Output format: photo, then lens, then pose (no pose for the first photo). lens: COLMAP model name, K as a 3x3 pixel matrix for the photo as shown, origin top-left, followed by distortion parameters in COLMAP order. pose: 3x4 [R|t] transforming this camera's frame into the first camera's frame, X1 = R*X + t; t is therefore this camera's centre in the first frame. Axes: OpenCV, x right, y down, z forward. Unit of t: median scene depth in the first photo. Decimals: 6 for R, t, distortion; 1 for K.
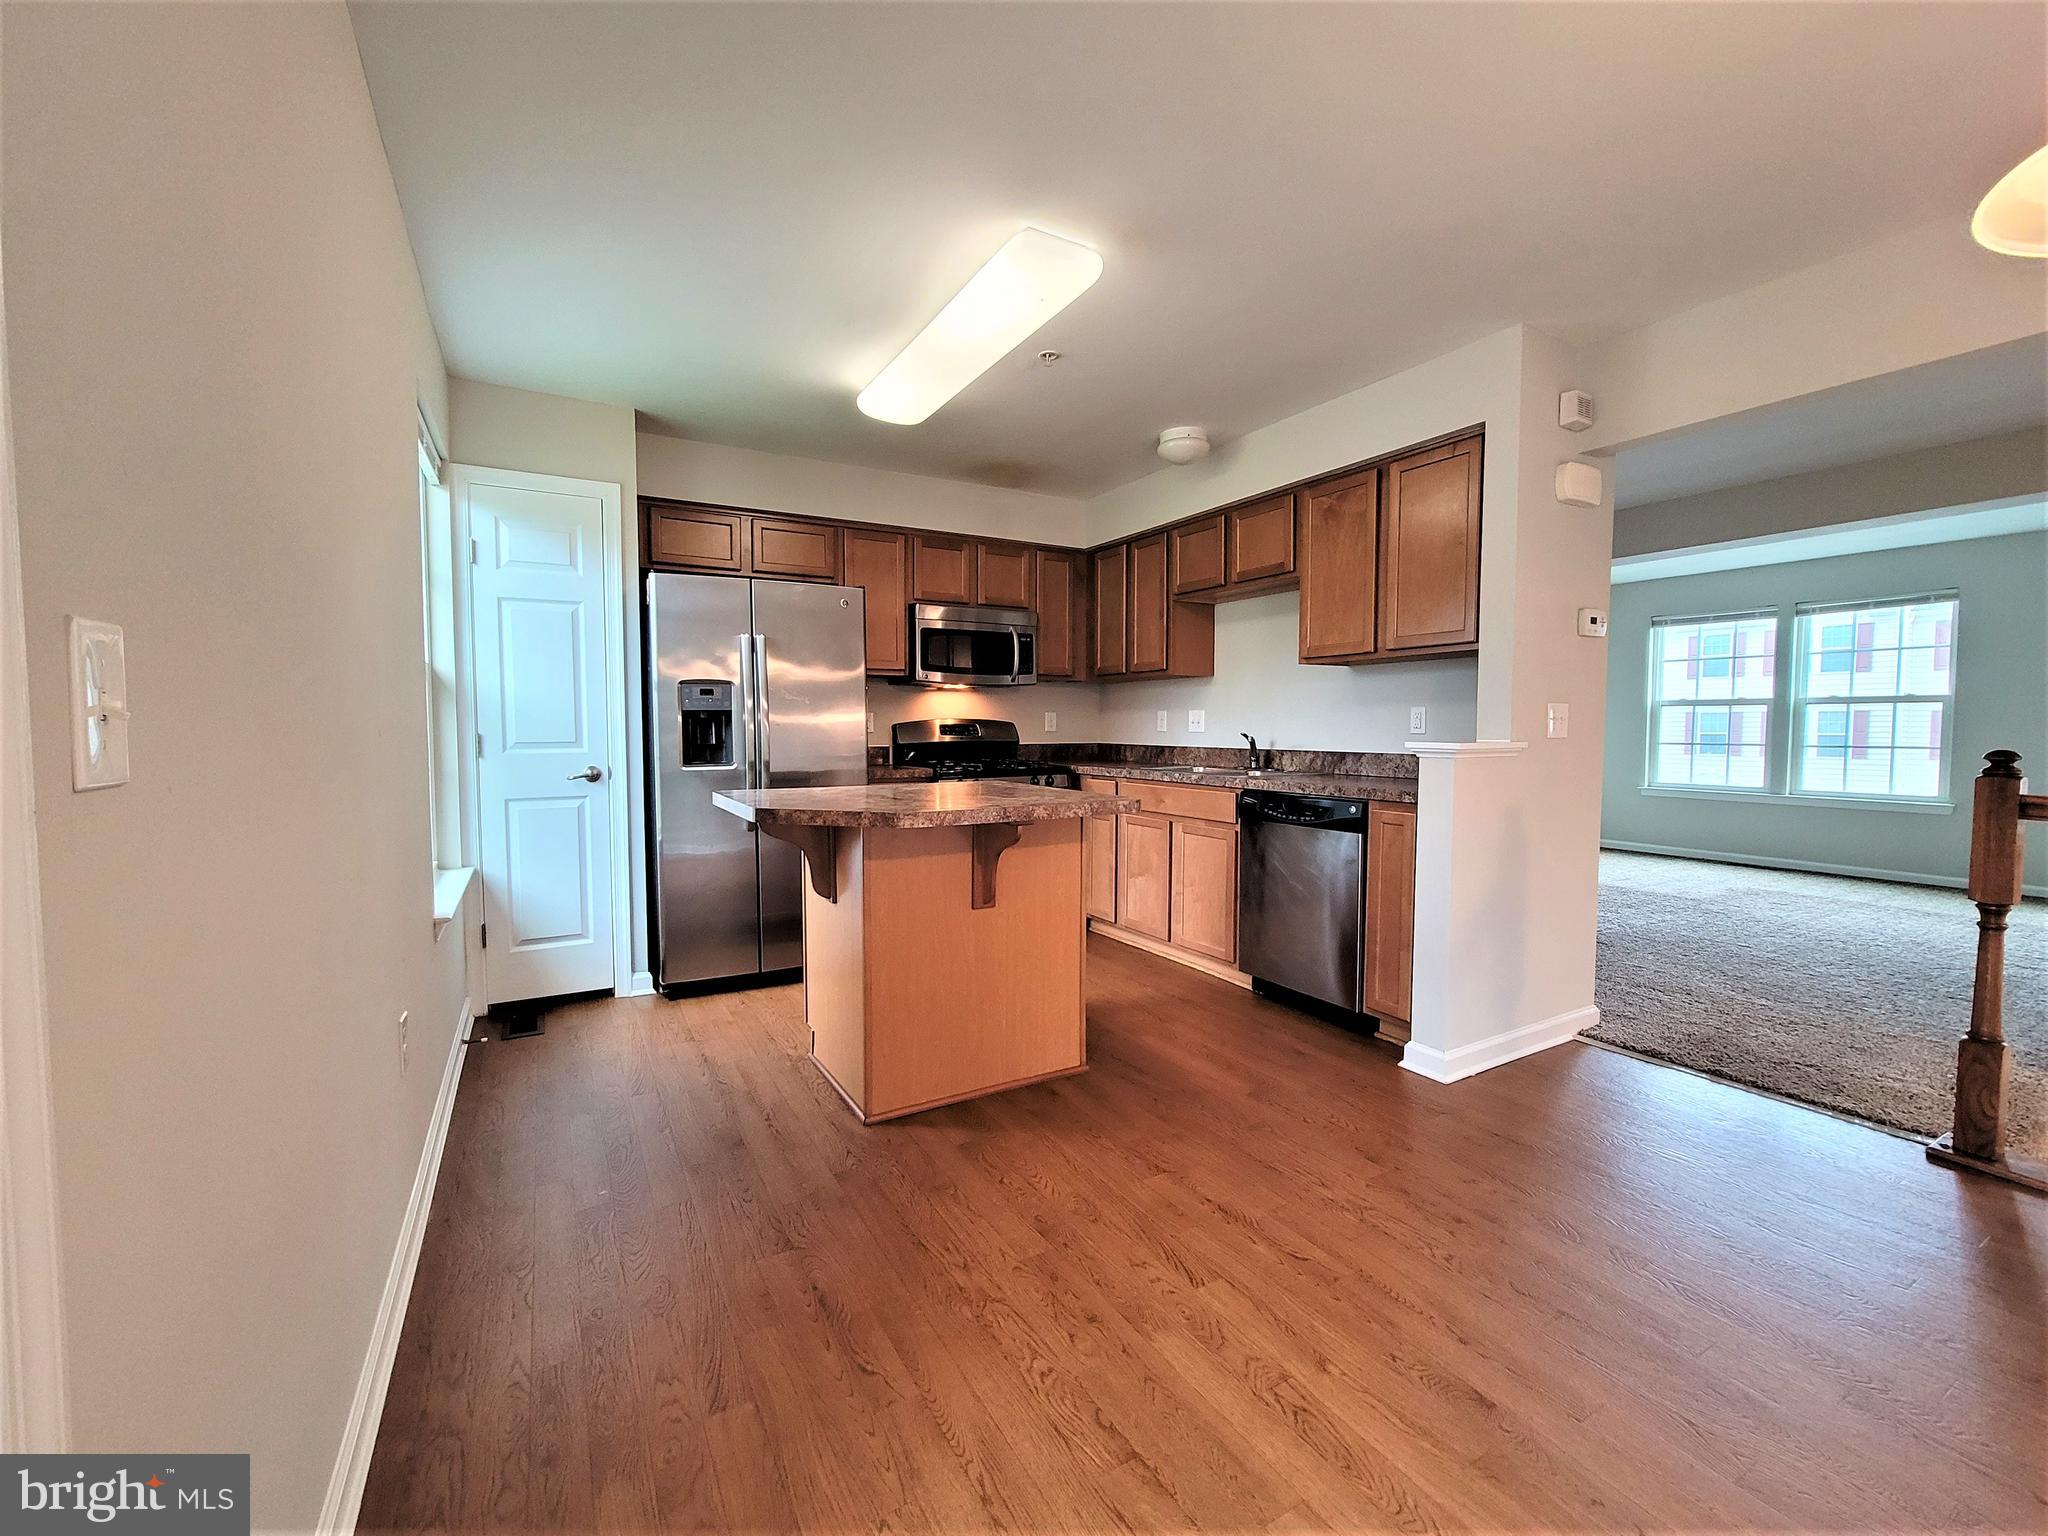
lens RADIAL K [[839.2, 0, 996.5], [0, 839.2, 767.9], [0, 0, 1]] dist [-0.007206, 0.002317]
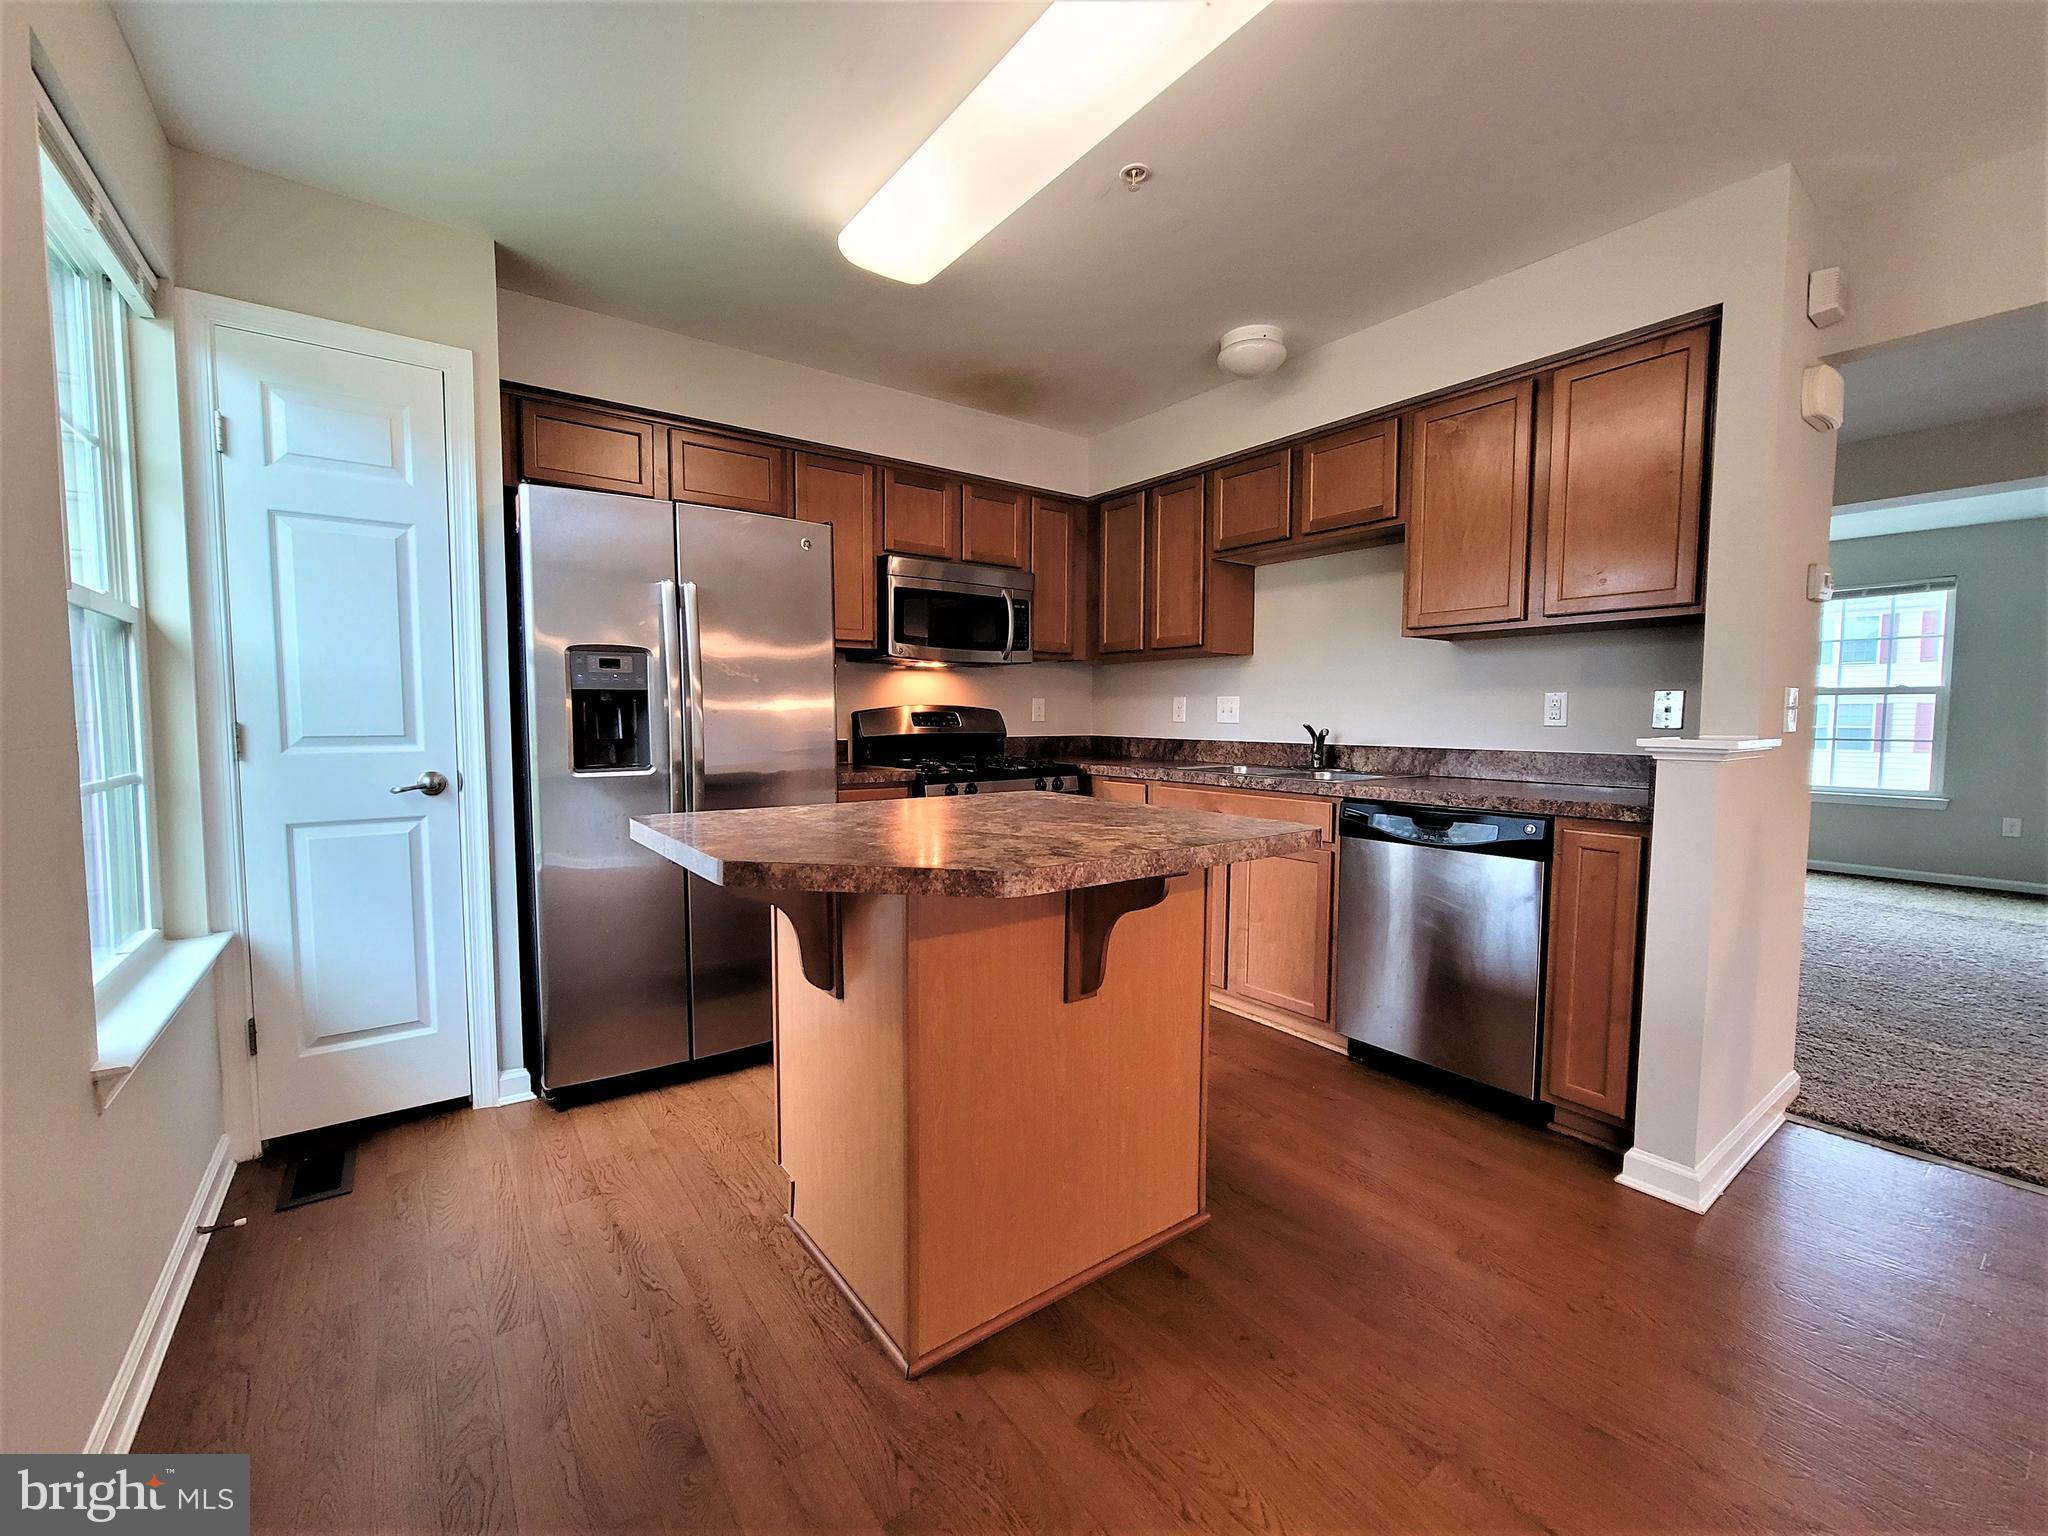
lens RADIAL K [[839.2, 0, 999.9], [0, 839.2, 767.5], [0, 0, 1]] dist [-0.007206, 0.002317]
pose [[0.992273, -0.003967, 0.124013, -0.113470], [0.002424, 0.999918, 0.012594, -0.012856], [-0.124053, -0.012196, 0.992201, 0.277088]]
